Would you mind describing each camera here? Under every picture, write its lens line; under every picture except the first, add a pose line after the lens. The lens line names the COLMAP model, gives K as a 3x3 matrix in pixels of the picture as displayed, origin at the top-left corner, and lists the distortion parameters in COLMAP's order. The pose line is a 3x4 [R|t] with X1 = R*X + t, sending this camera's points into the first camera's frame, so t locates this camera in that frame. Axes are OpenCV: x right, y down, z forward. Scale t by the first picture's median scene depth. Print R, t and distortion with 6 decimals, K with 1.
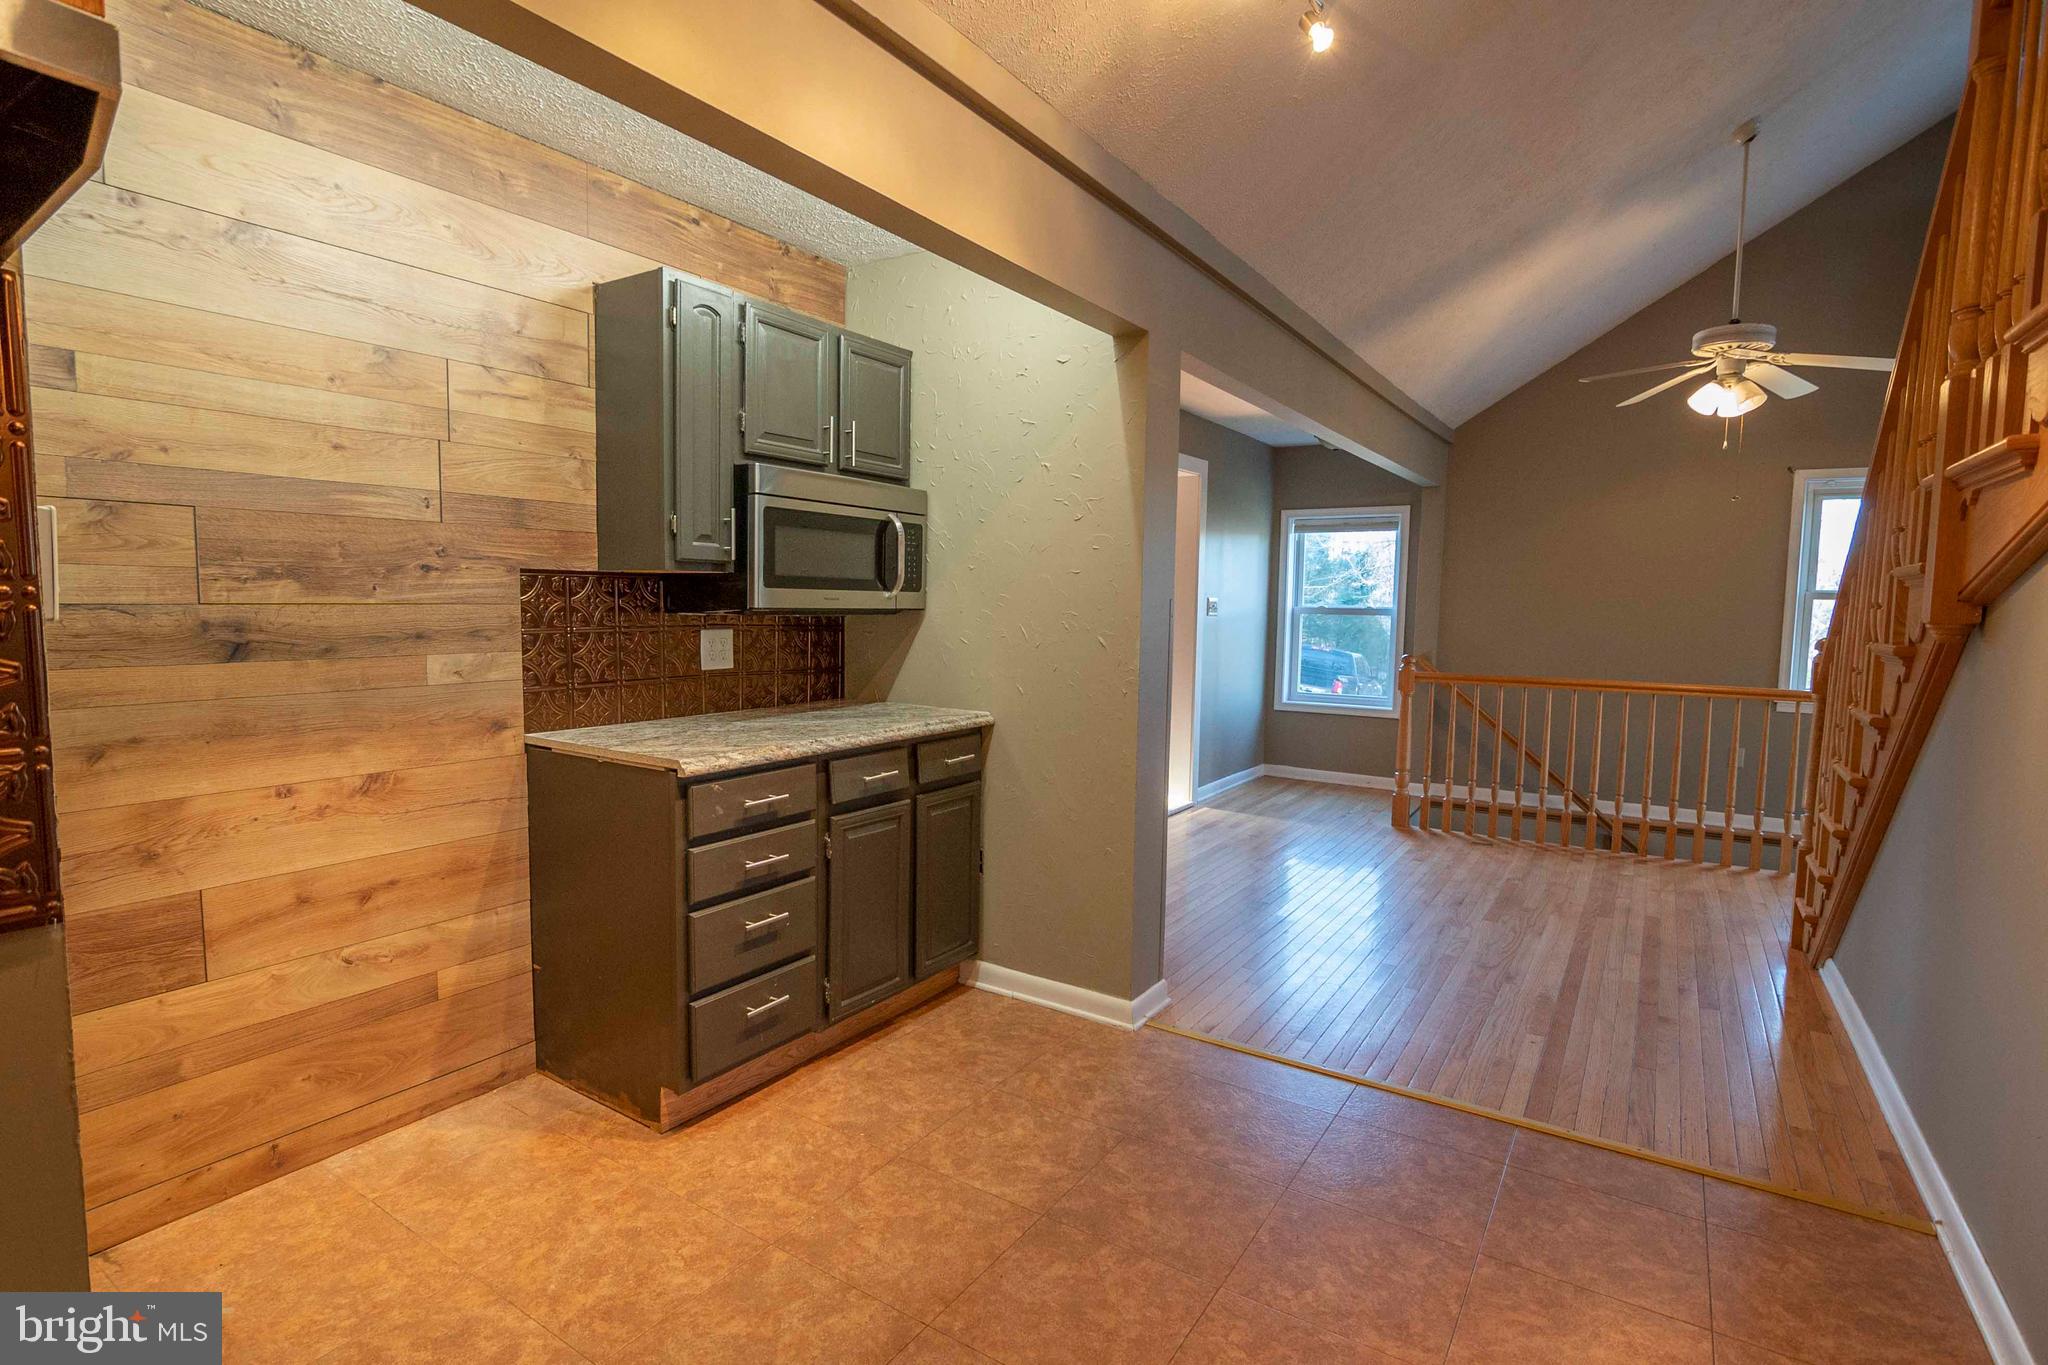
lens RADIAL K [[1013.3, 0, 1008.8], [0, 1013.3, 686.8], [0, 0, 1]] dist [-0.030348, 0.008605]
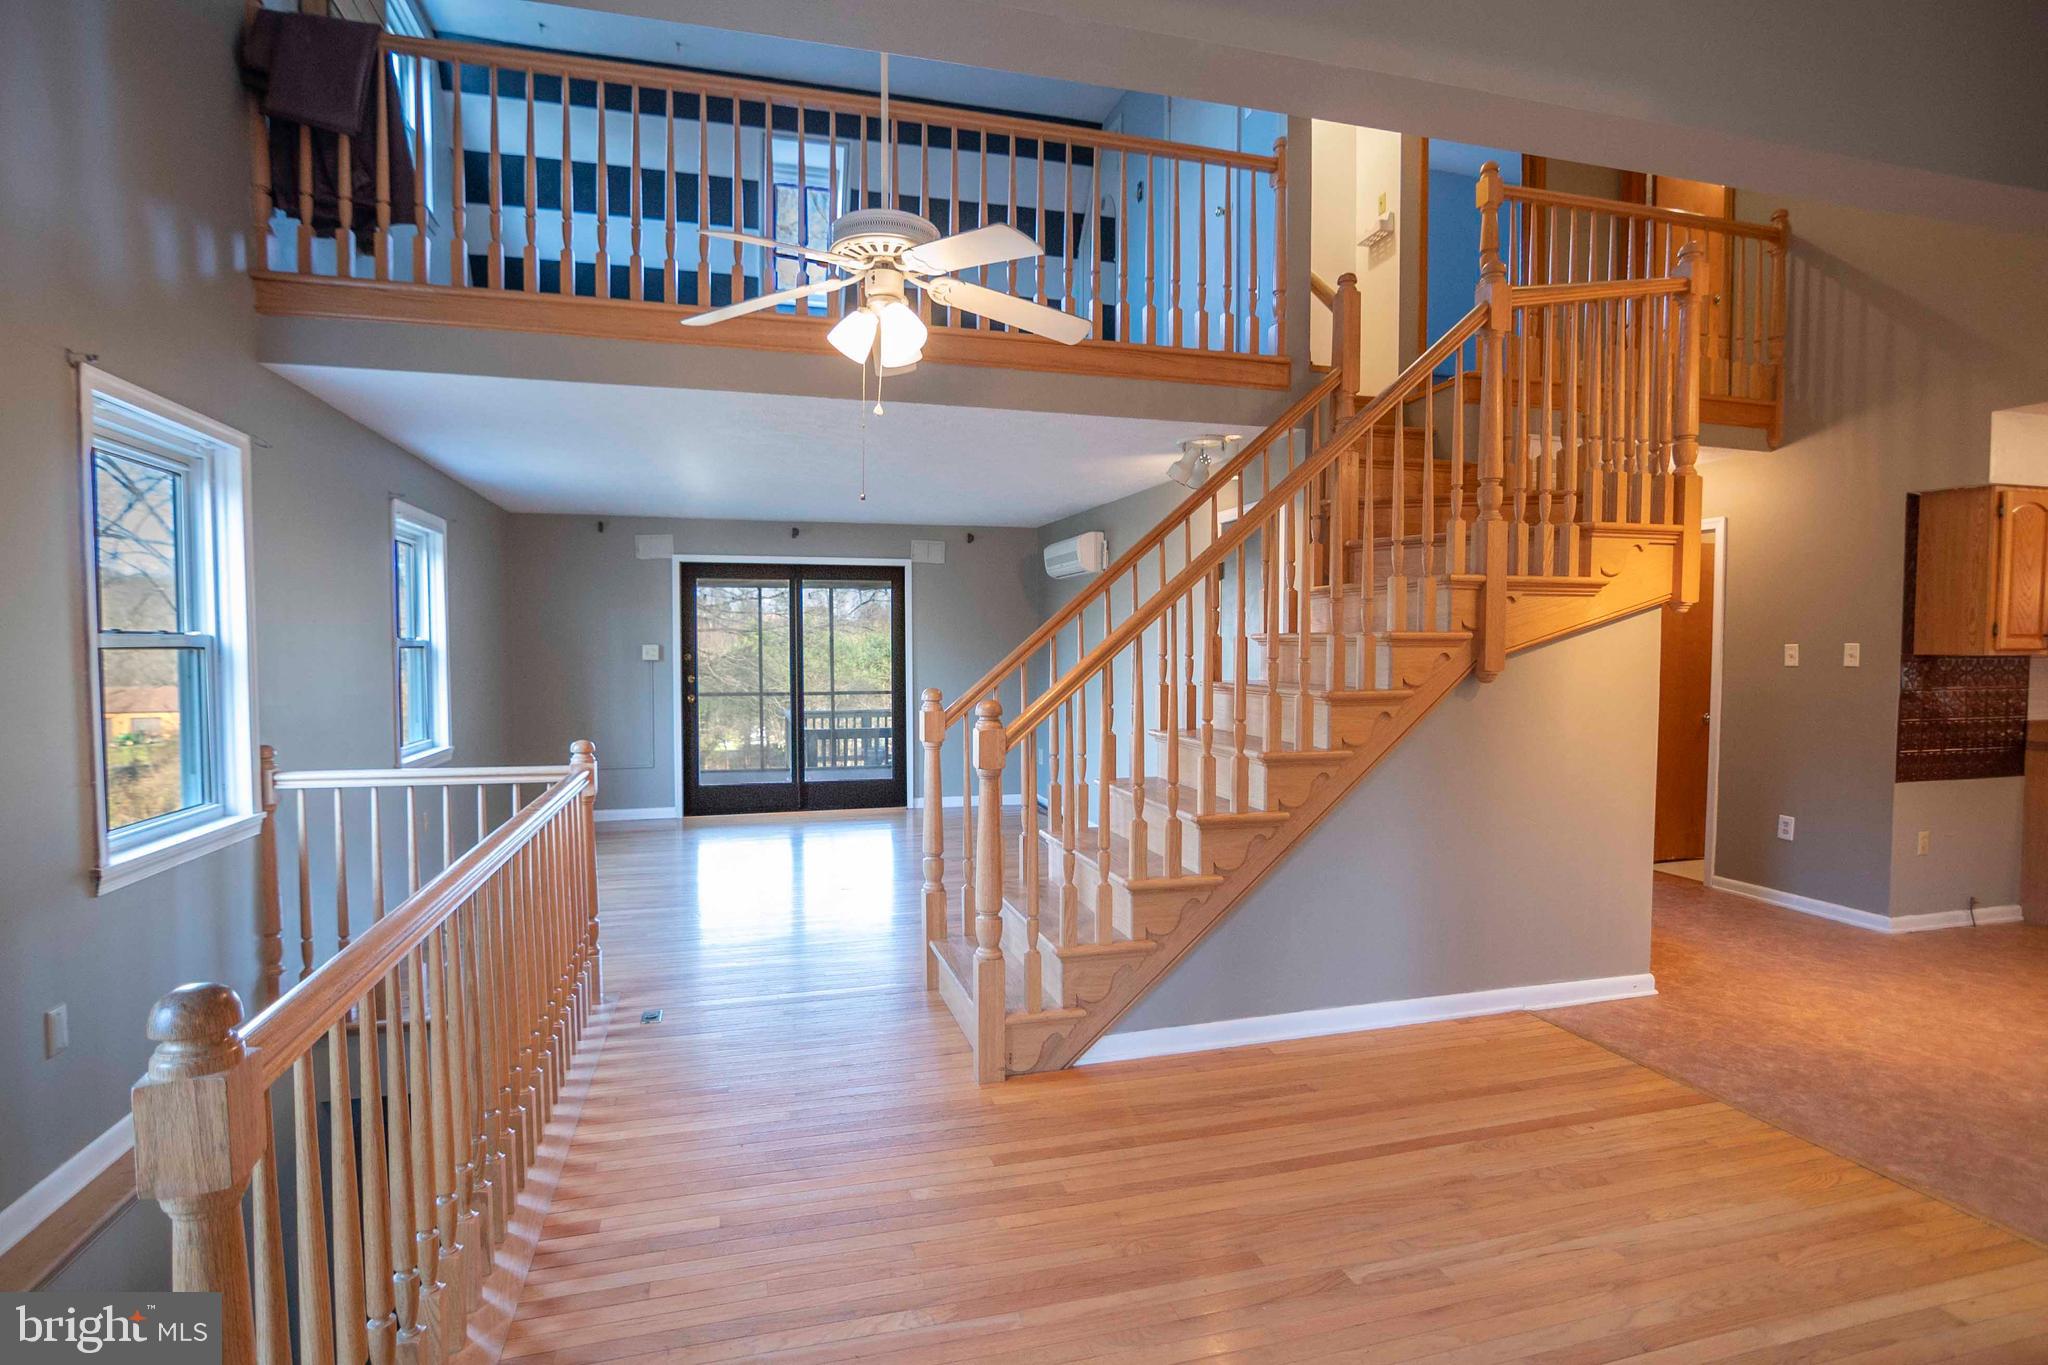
lens RADIAL K [[1014.0, 0, 1021.7], [0, 1014.0, 695.1], [0, 0, 1]] dist [-0.034709, 0.012770]
pose [[-0.751732, -0.048889, 0.657654, 0.335955], [0.045552, 0.991017, 0.125738, -0.199111], [-0.657894, 0.124479, -0.742752, 2.059997]]
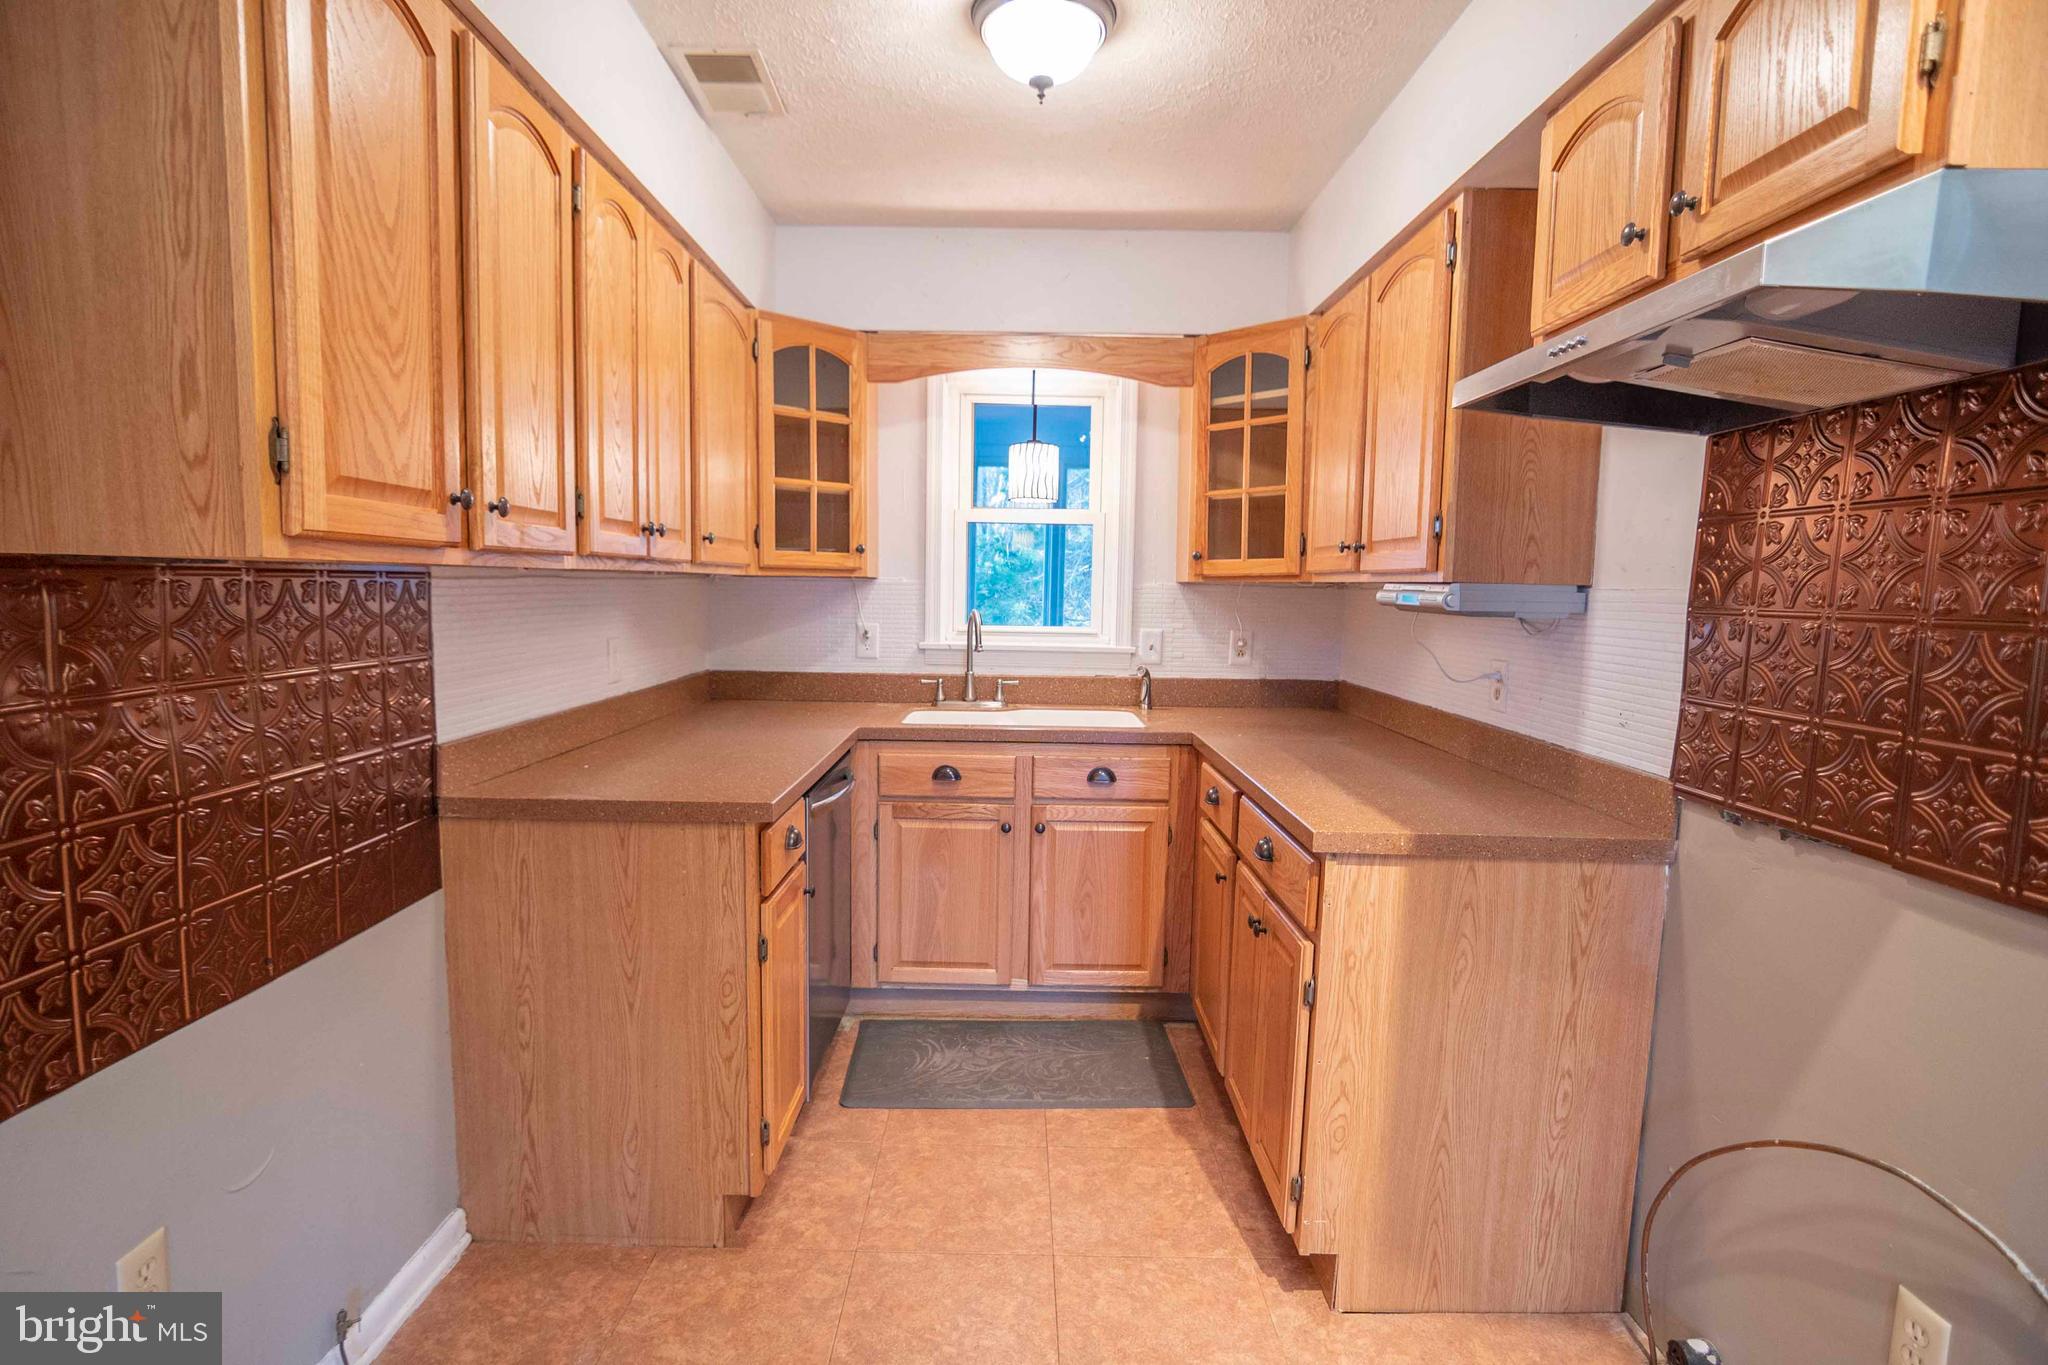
lens RADIAL K [[1013.3, 0, 1008.8], [0, 1013.3, 686.8], [0, 0, 1]] dist [-0.030348, 0.008605]
pose [[-0.839138, 0.020877, -0.543518, 0.195876], [-0.079716, 0.983753, 0.160859, -0.033381], [0.538046, 0.178310, -0.823840, 0.384742]]
